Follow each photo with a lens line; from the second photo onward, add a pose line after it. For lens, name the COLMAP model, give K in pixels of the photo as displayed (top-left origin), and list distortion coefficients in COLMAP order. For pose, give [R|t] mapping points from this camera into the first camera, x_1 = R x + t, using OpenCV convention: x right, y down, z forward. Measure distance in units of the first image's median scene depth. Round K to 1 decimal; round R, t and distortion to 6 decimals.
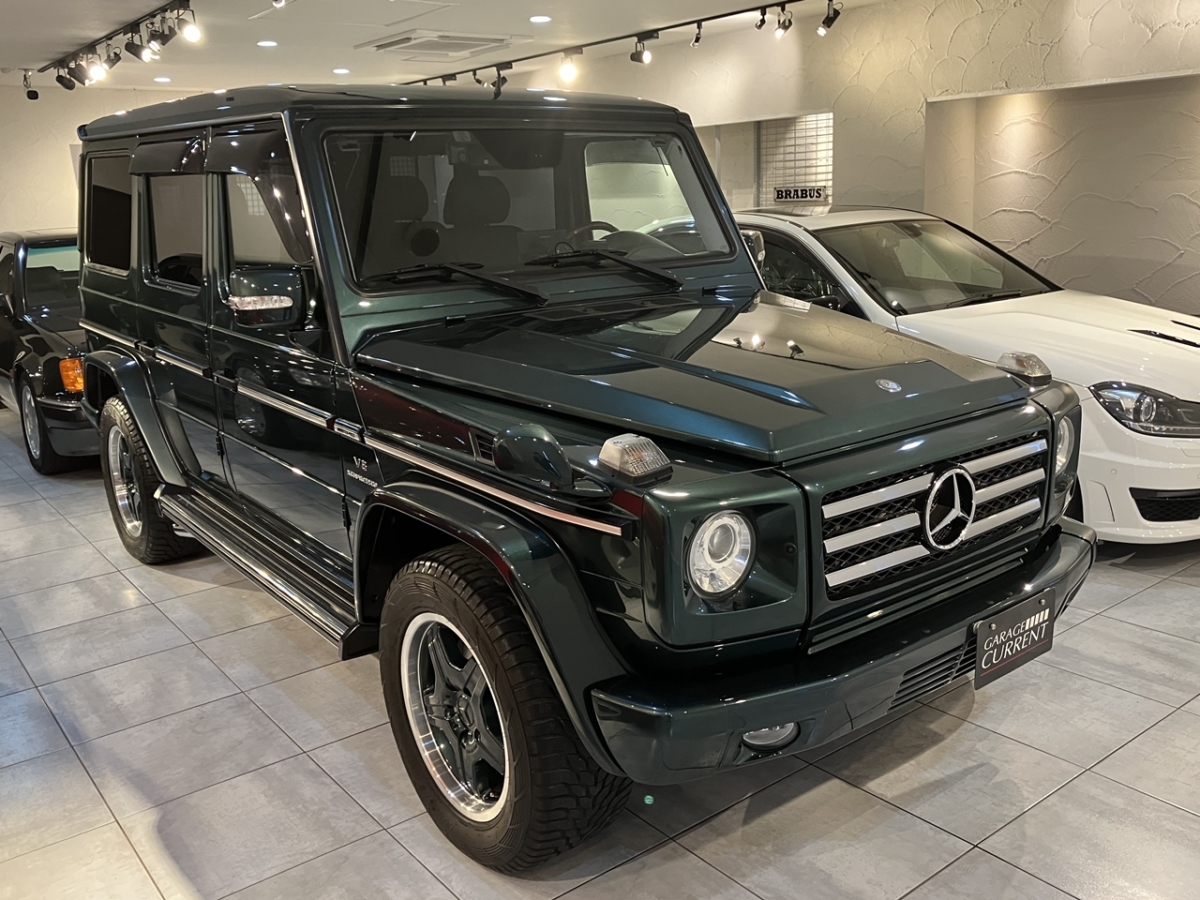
lens RADIAL K [[1072.8, 0, 575.4], [0, 1072.8, 447.2], [0, 0, 1]] dist [0.009147, -0.002289]
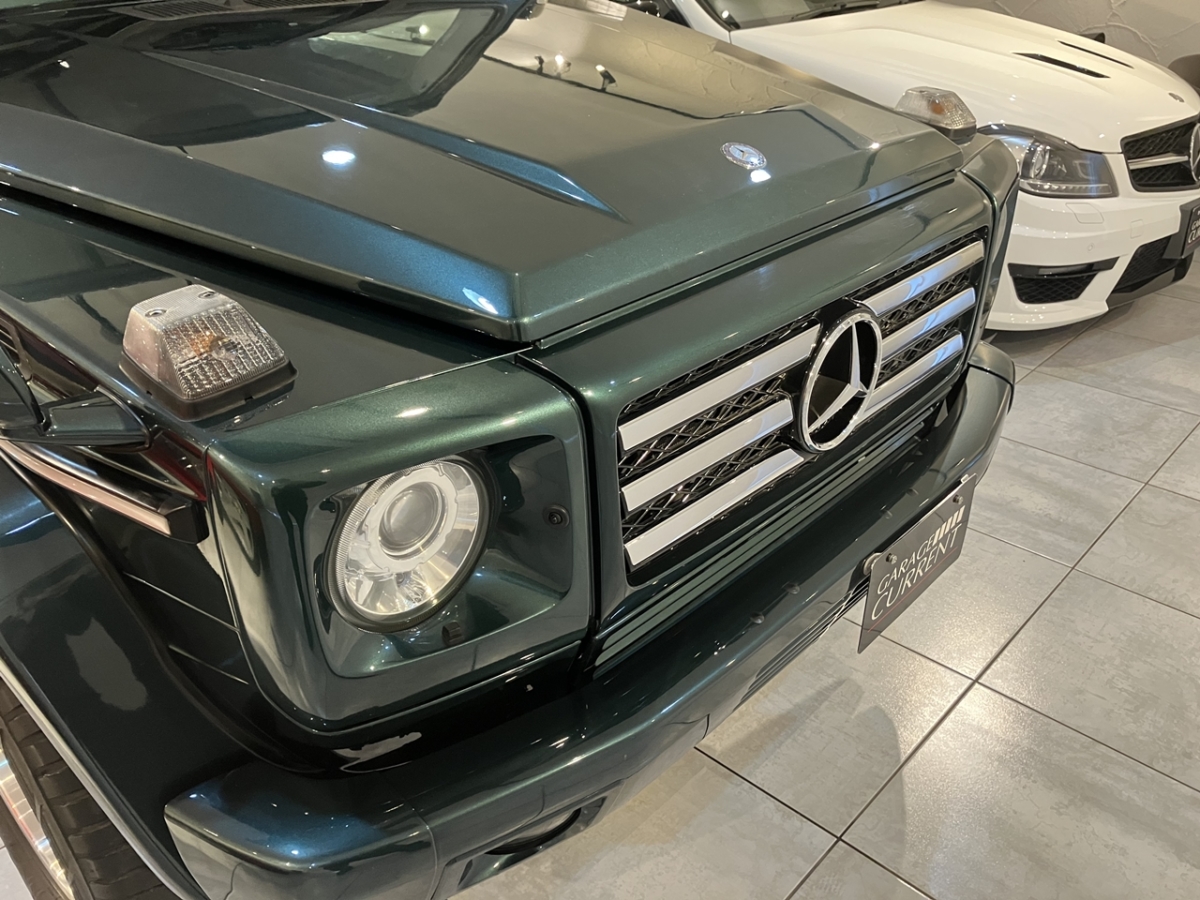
lens RADIAL K [[1017.9, 0, 594.2], [0, 1017.9, 435.1], [0, 0, 1]] dist [0.046151, -0.070043]
pose [[0.983716, -0.048074, 0.173178, 0.111350], [0.002970, 0.967778, 0.251786, -0.048012], [-0.179703, -0.247171, 0.952162, 0.451298]]
